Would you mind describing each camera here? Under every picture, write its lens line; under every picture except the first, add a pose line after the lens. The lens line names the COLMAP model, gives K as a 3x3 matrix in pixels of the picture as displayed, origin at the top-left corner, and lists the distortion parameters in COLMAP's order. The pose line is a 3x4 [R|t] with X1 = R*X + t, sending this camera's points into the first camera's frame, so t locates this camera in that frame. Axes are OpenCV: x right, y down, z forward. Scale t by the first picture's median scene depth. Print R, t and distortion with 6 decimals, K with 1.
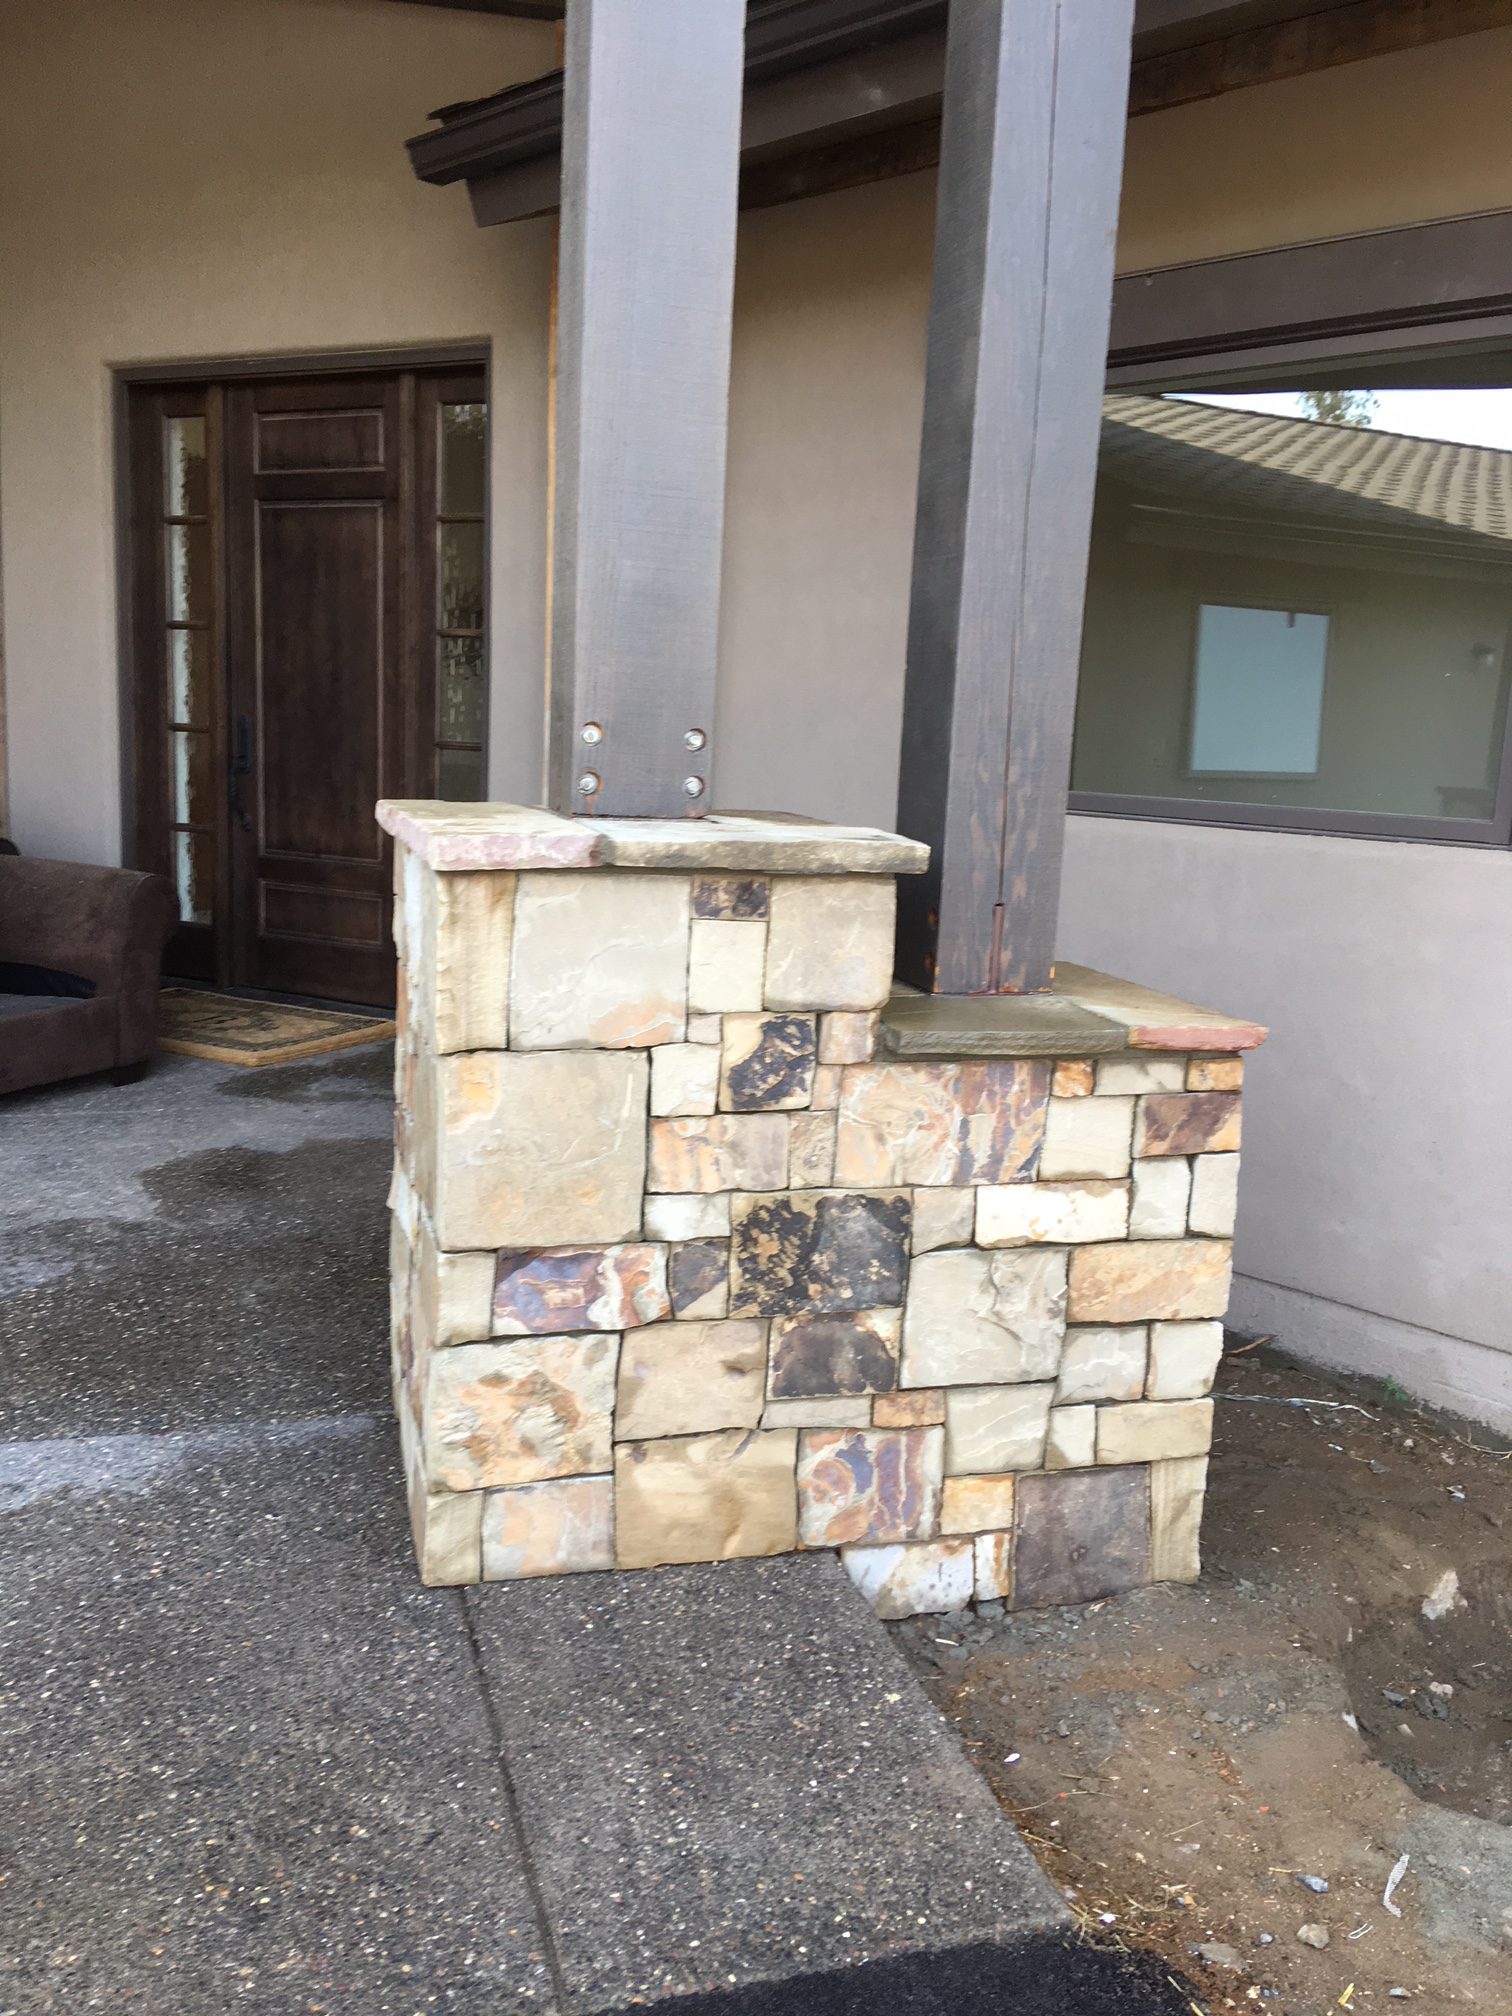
lens RADIAL K [[1724.4, 0, 757.6], [0, 1724.4, 984.0], [0, 0, 1]] dist [0.123761, -0.189829]
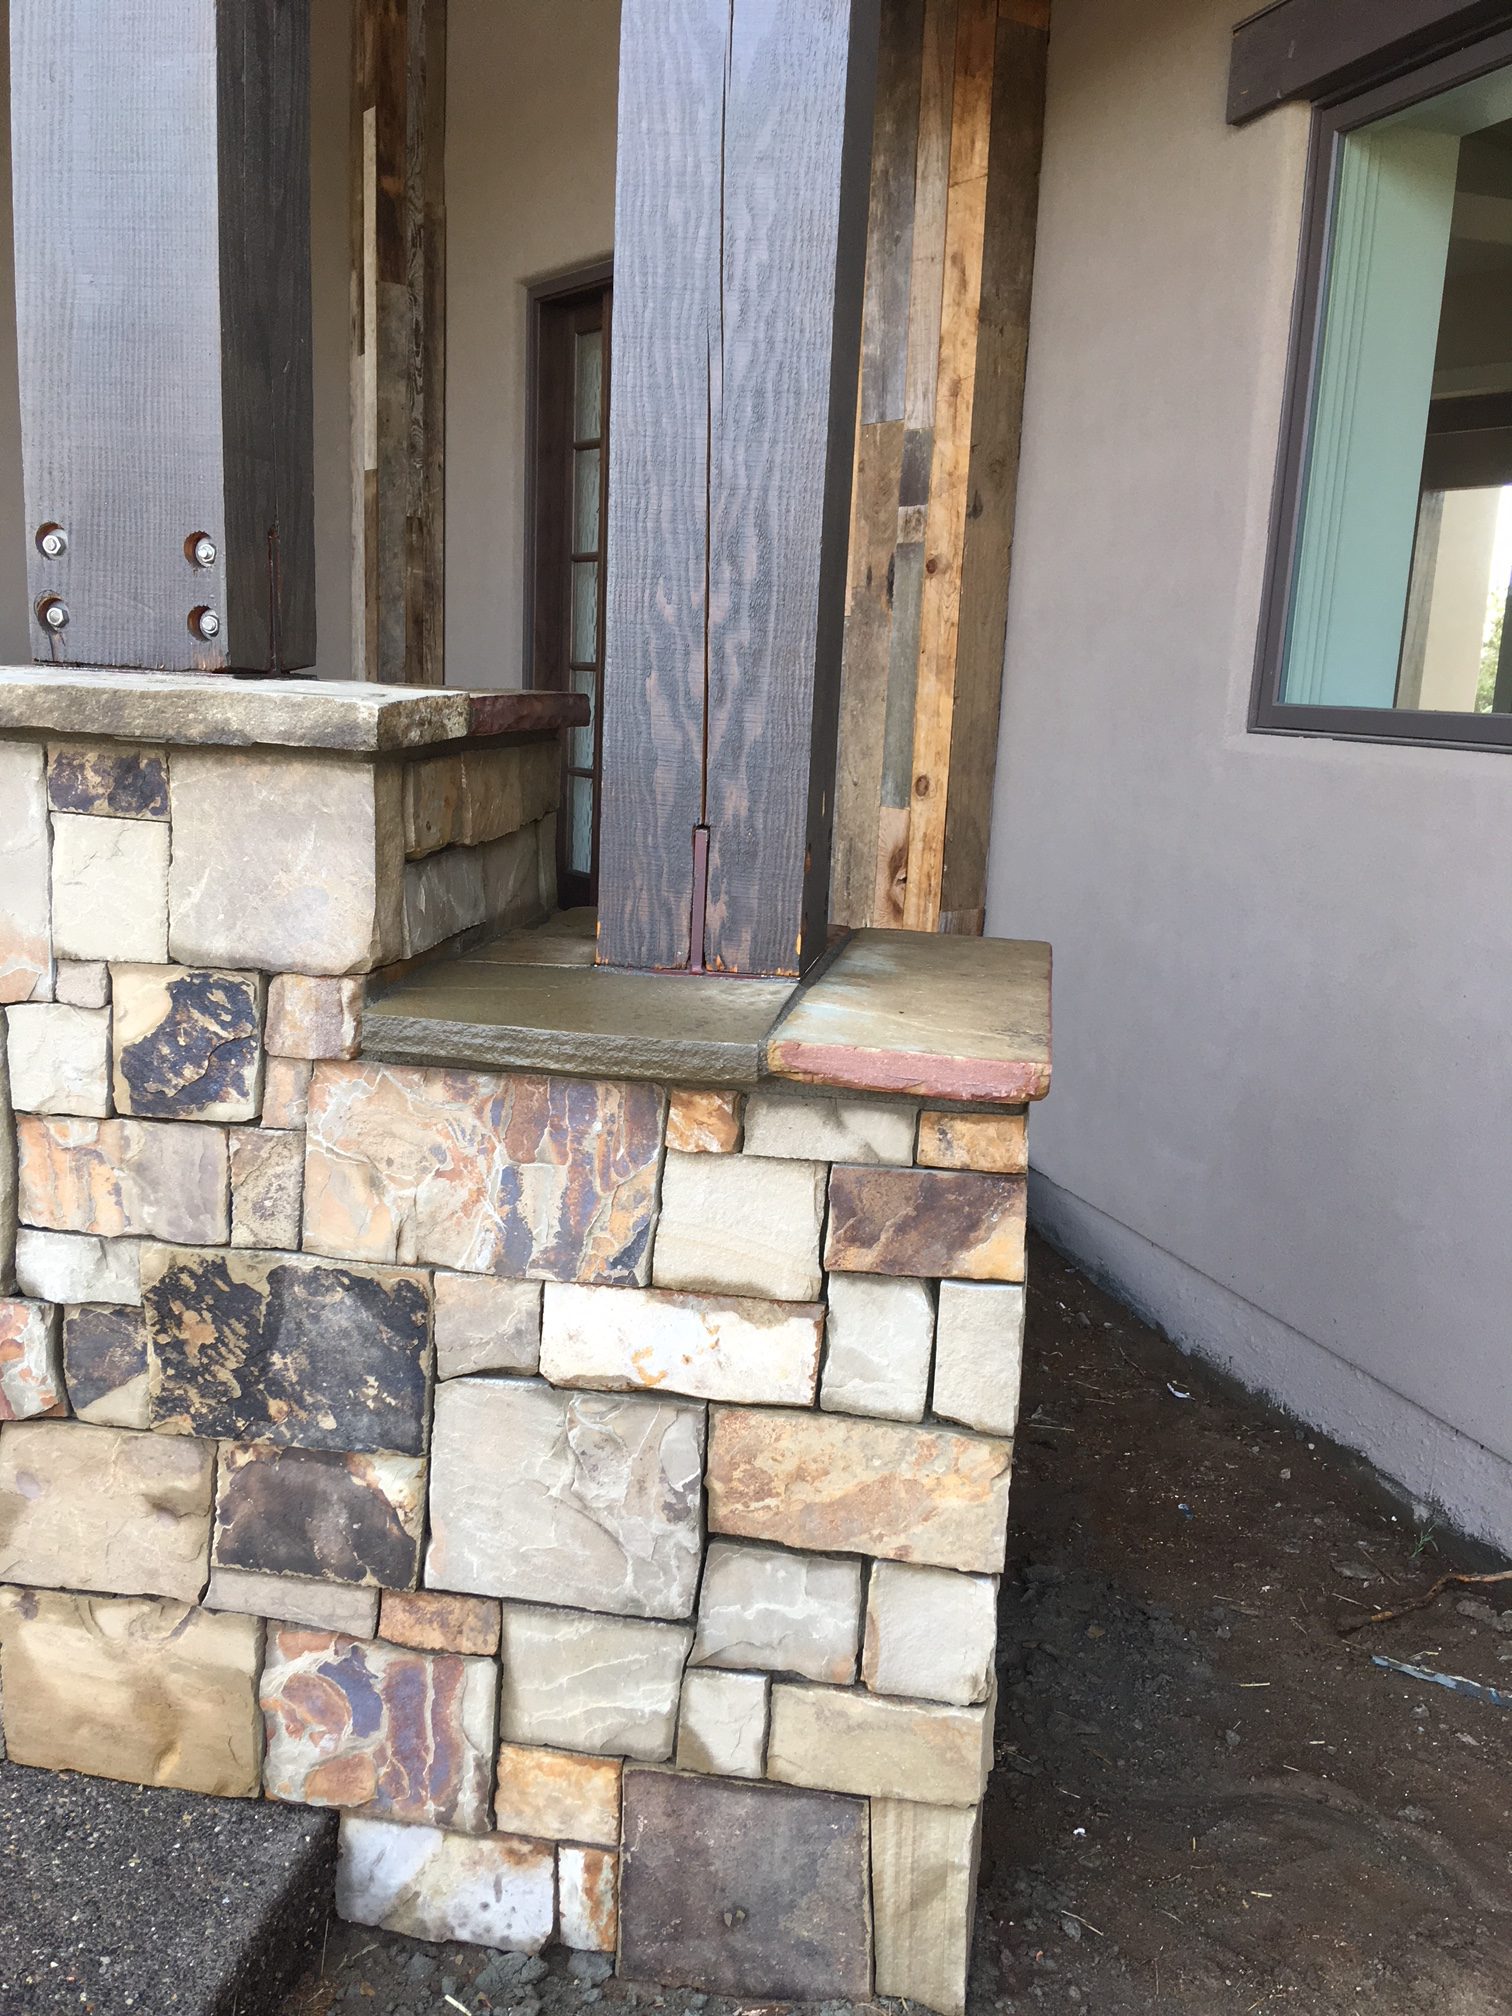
lens RADIAL K [[1724.4, 0, 759.2], [0, 1724.4, 985.3], [0, 0, 1]] dist [0.123761, -0.189829]
pose [[0.900666, 0.072421, -0.428434, 0.450982], [-0.068847, 0.997342, 0.023855, -0.006312], [0.429023, 0.008011, 0.903258, 0.487439]]
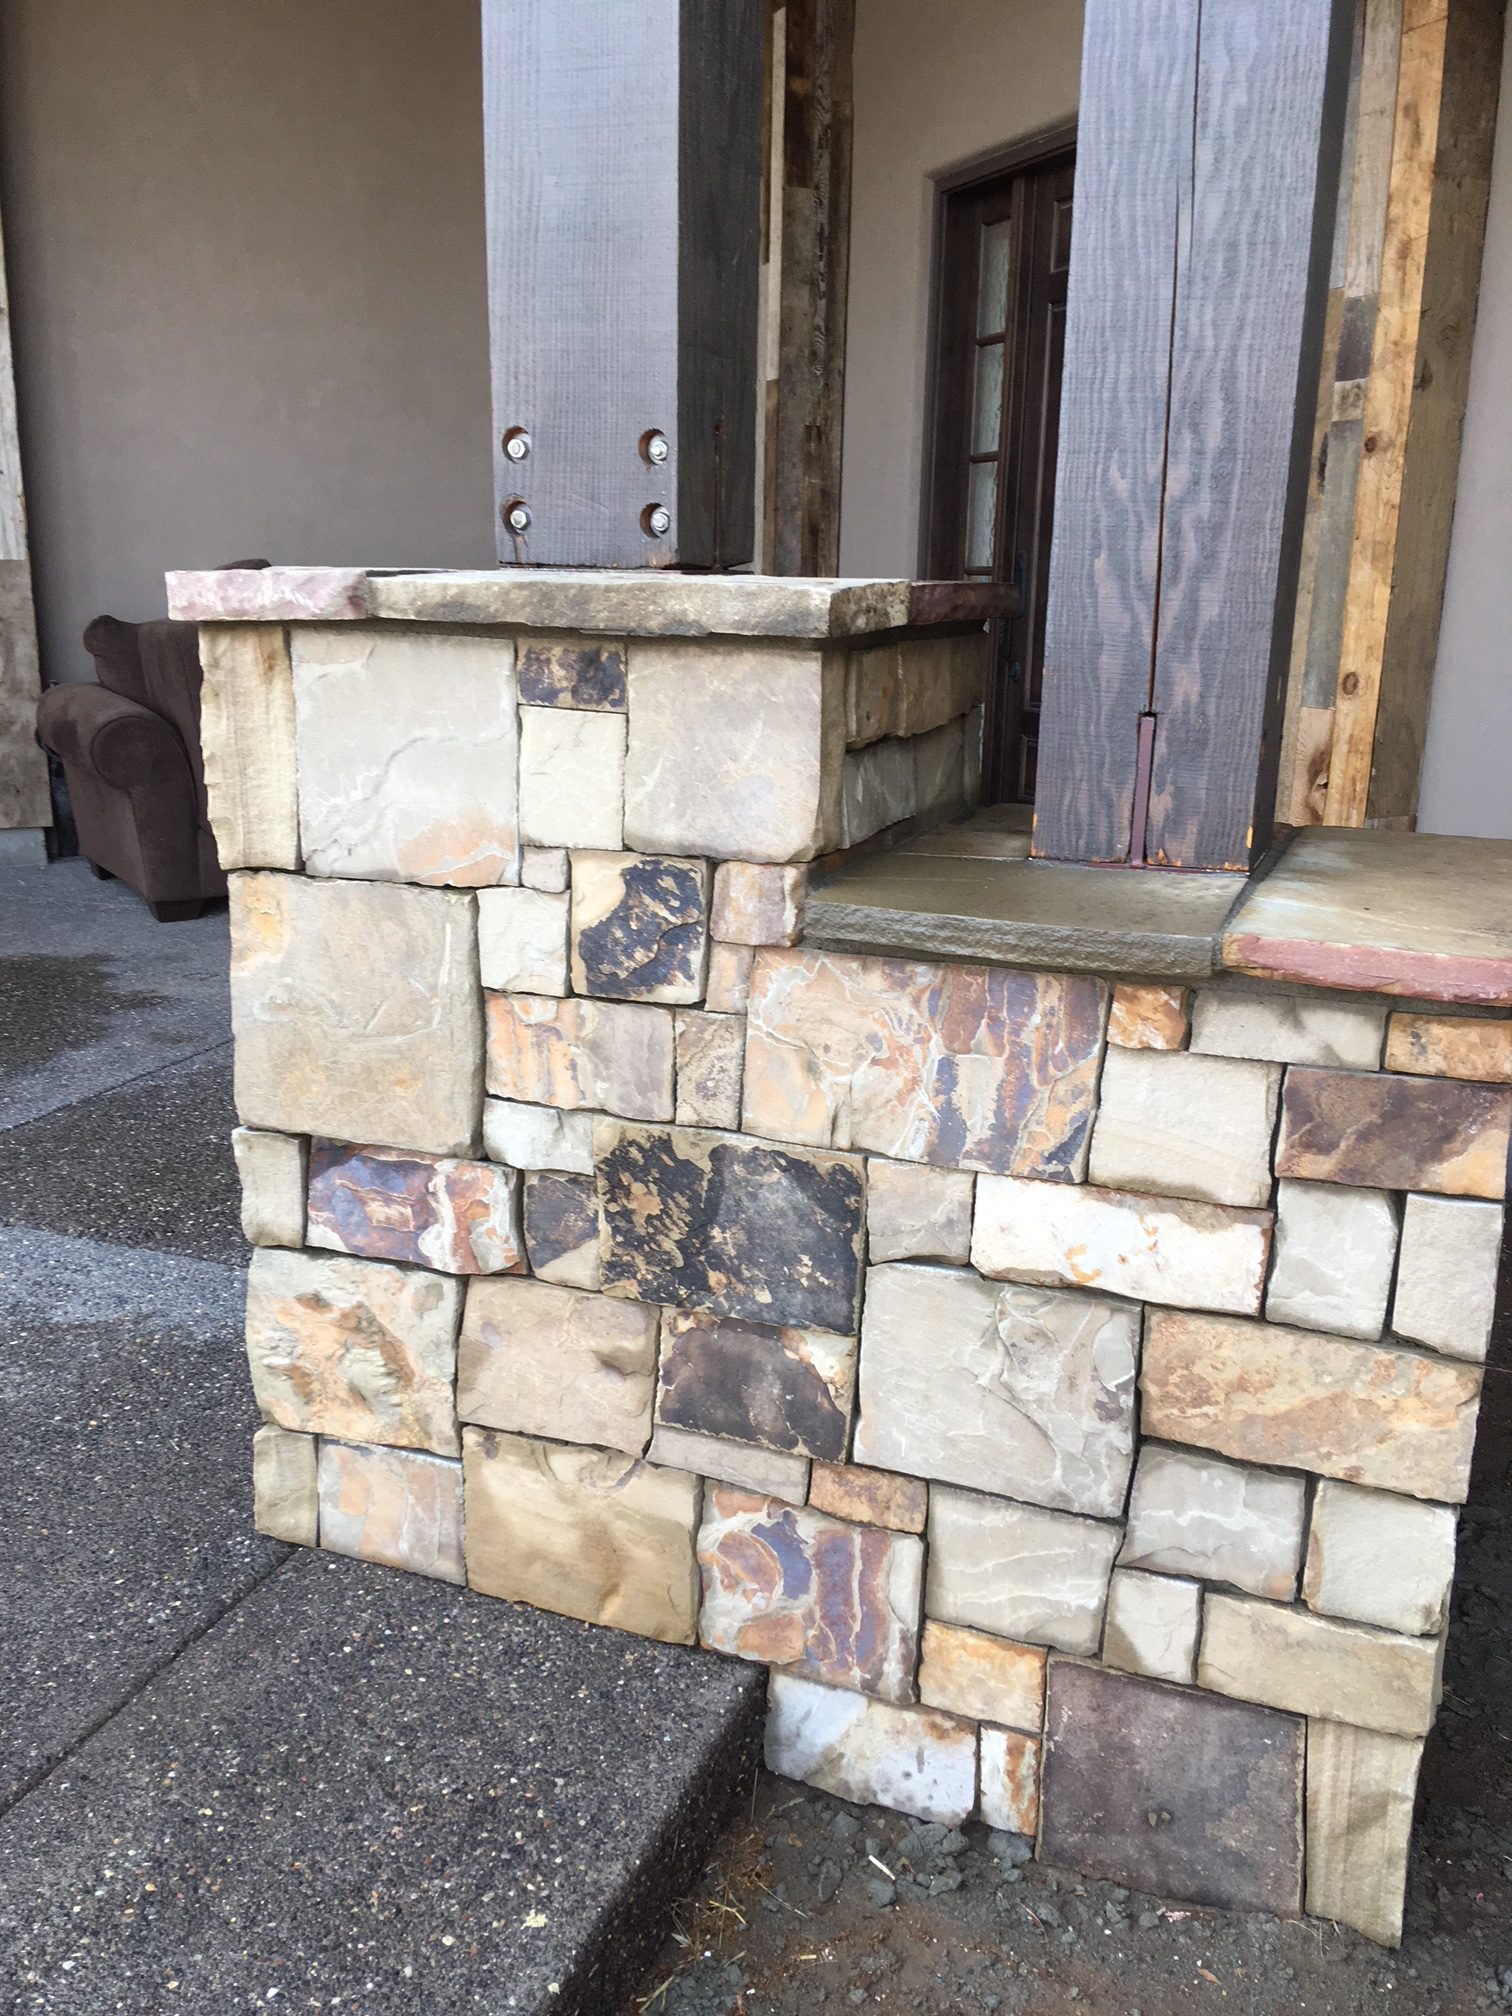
lens RADIAL K [[1724.4, 0, 753.2], [0, 1724.4, 987.0], [0, 0, 1]] dist [0.123761, -0.189829]
pose [[0.786892, 0.115296, -0.606224, 0.428429], [-0.077870, 0.993090, 0.087796, 0.005244], [0.612158, -0.021879, 0.790433, 0.479098]]
